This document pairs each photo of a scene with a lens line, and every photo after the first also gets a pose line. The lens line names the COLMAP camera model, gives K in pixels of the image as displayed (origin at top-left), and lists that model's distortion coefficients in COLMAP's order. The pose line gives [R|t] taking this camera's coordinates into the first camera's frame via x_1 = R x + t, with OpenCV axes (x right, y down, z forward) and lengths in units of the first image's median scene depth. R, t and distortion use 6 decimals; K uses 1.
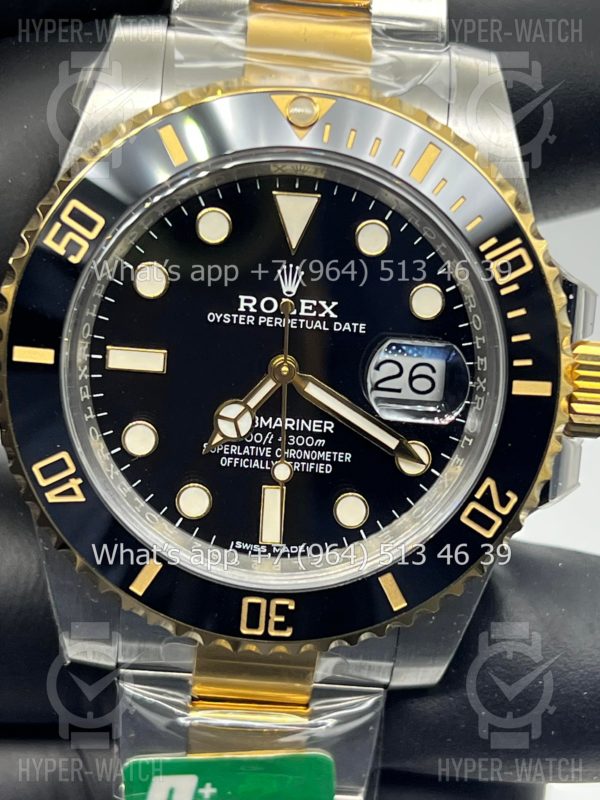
lens RADIAL K [[1840.2, 0, 293.4], [0, 1840.2, 397.4], [0, 0, 1]] dist [0.180872, 0.000000]
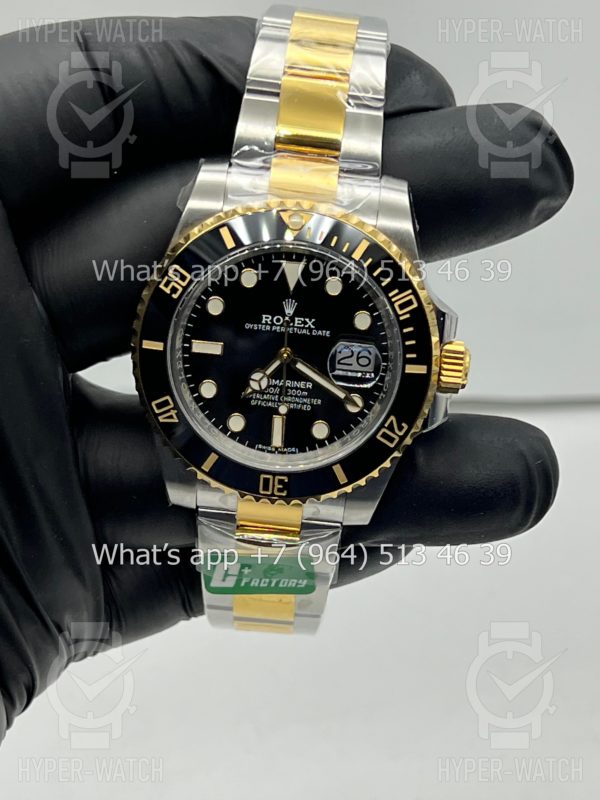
lens RADIAL K [[1840.2, 0, 303.6], [0, 1840.2, 400.9], [0, 0, 1]] dist [0.180872, 0.000000]
pose [[0.996538, 0.030774, -0.077229, 0.159846], [-0.023740, 0.995622, 0.090404, -0.138541], [0.079673, -0.088258, 0.992906, -0.864887]]
